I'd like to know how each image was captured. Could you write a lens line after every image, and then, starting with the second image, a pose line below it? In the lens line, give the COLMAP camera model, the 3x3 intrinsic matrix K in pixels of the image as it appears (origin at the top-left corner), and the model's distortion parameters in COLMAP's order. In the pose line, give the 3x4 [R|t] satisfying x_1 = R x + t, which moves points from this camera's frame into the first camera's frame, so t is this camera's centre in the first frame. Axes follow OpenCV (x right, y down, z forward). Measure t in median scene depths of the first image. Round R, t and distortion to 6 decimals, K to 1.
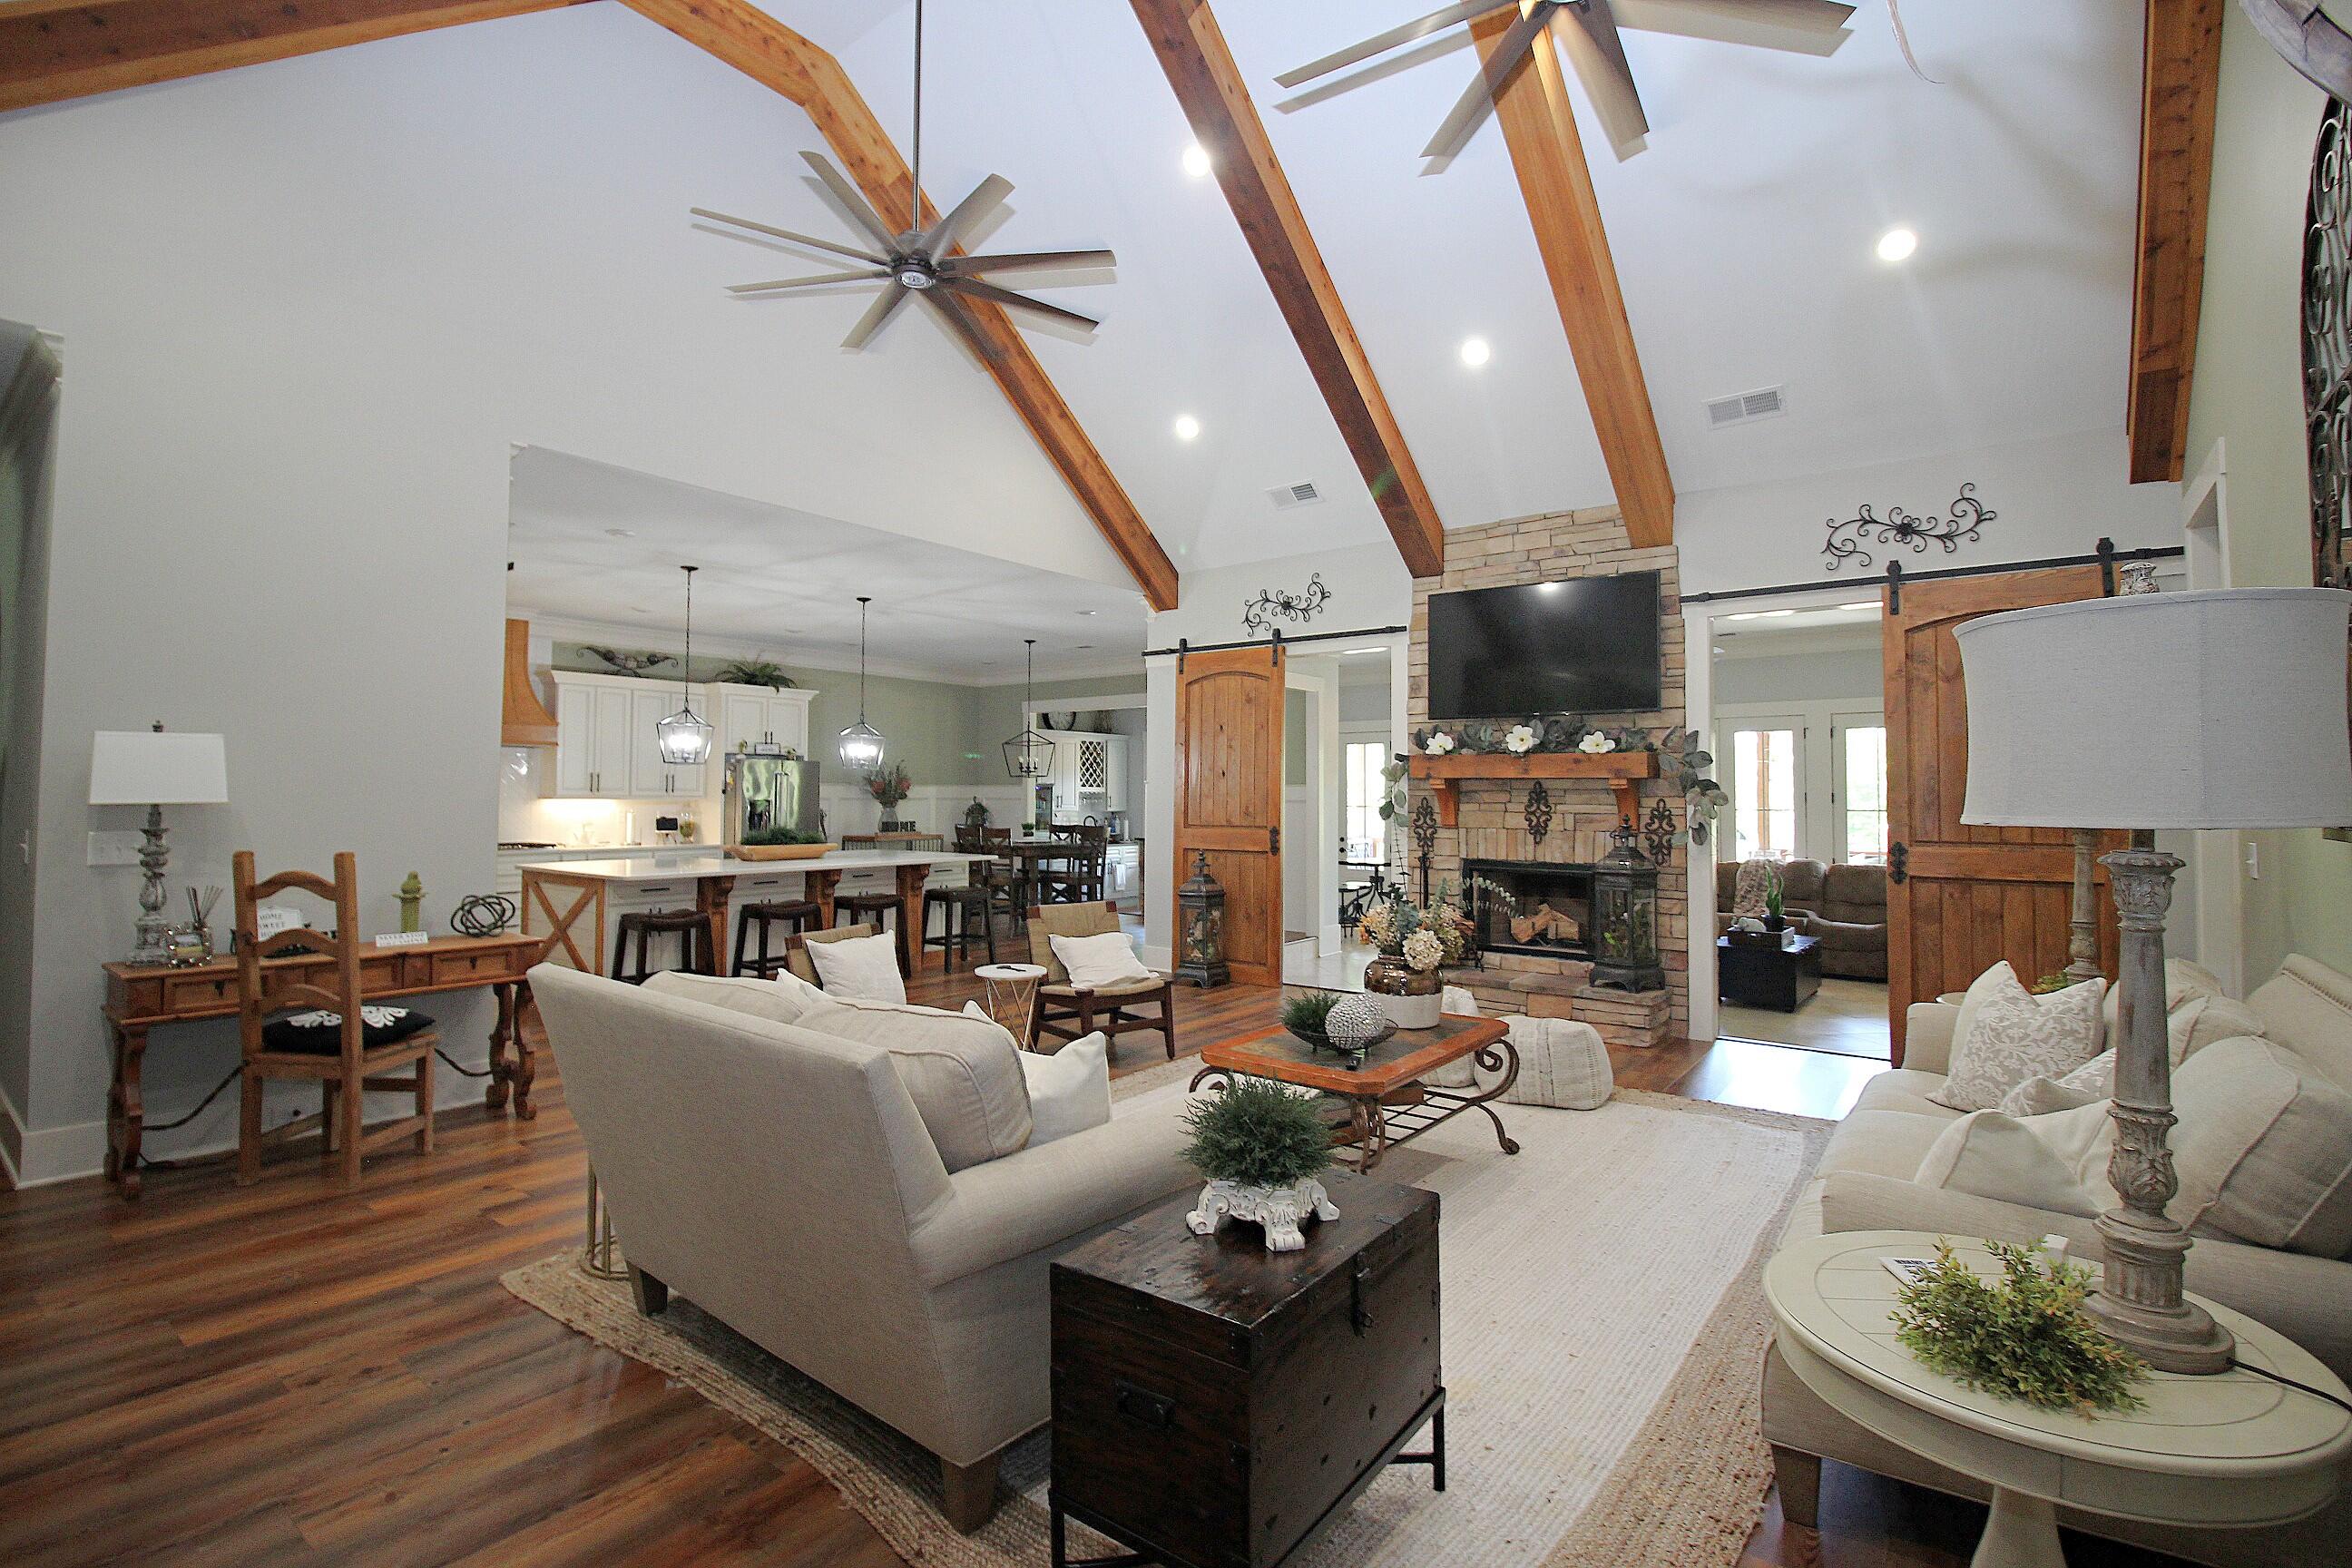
lens RADIAL K [[1081.1, 0, 1166.2], [0, 1081.1, 758.2], [0, 0, 1]] dist [0.001333, -0.014692]
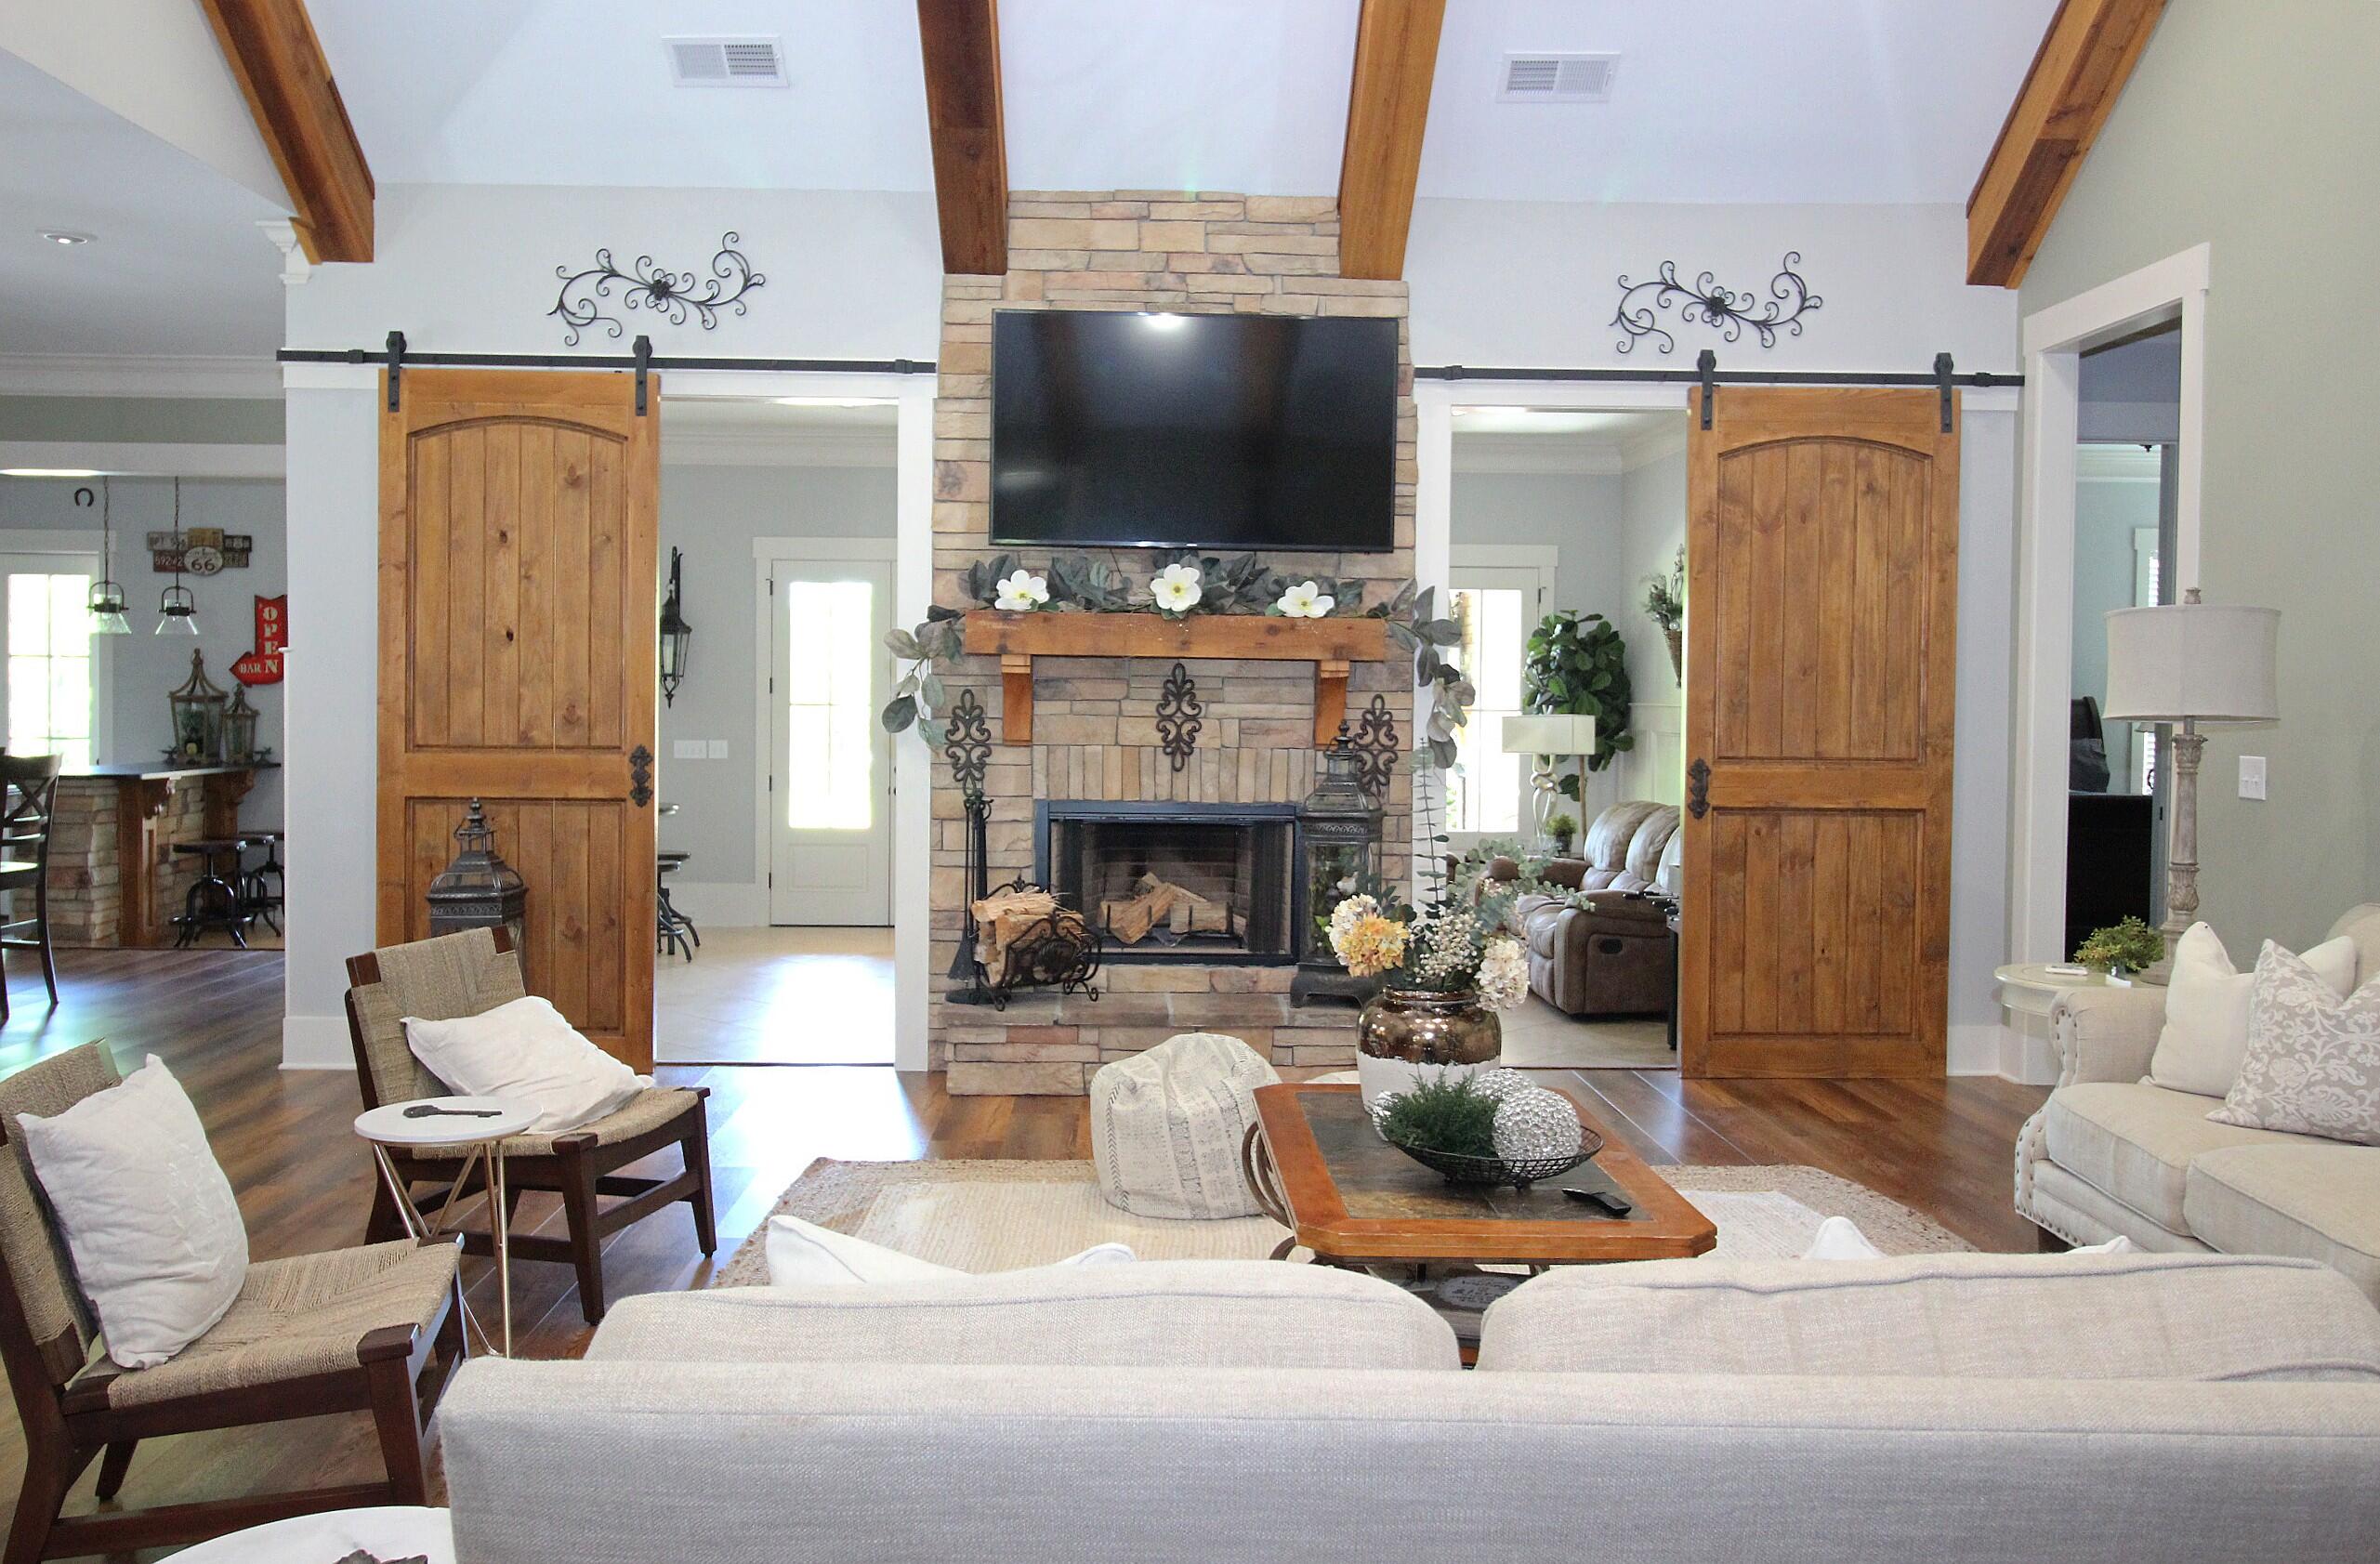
lens RADIAL K [[1882.7, 0, 1178.7], [0, 1882.7, 746.4], [0, 0, 1]] dist [0.011488, 0.001270]
pose [[0.774278, -0.014650, 0.632676, -0.290174], [-0.030141, 0.997744, 0.059989, 0.005673], [-0.632127, -0.065517, 0.772090, 0.222822]]
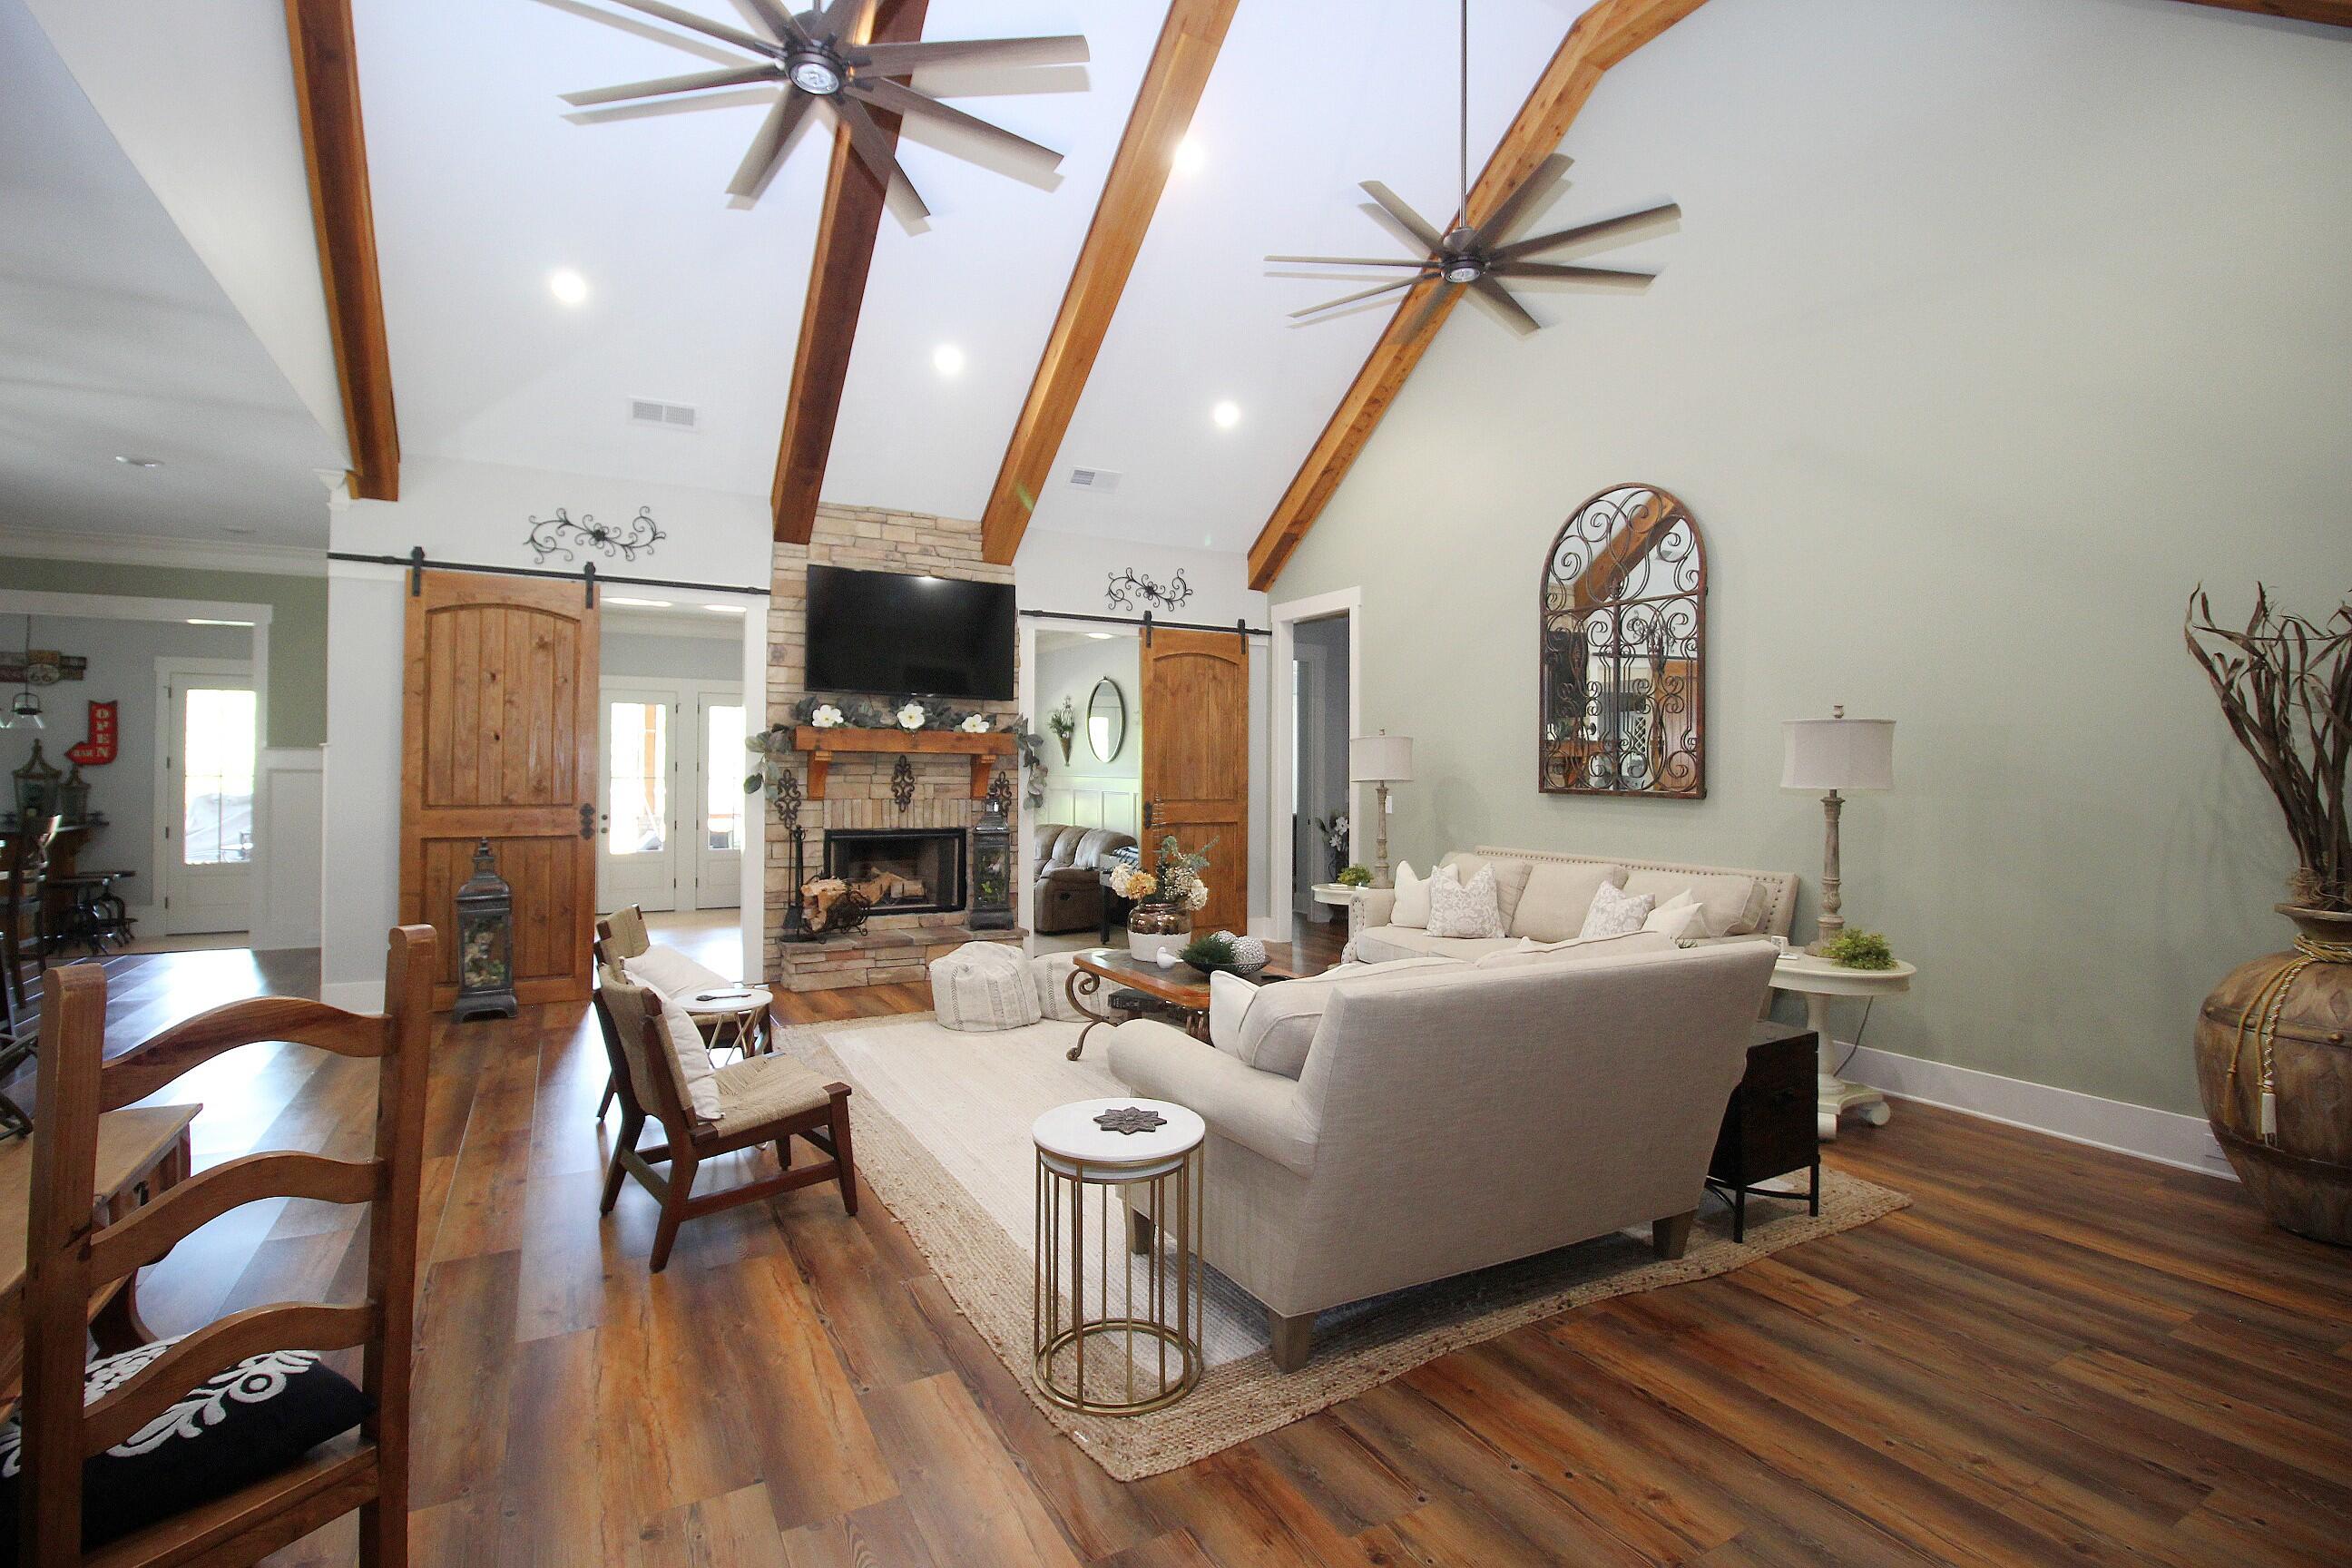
lens RADIAL K [[1081.1, 0, 1166.2], [0, 1081.1, 758.2], [0, 0, 1]] dist [0.001333, -0.014692]
pose [[0.392652, 0.009677, 0.919636, -0.559464], [-0.039938, 0.999181, 0.006538, 0.006491], [-0.918819, -0.039296, 0.392717, 0.322289]]
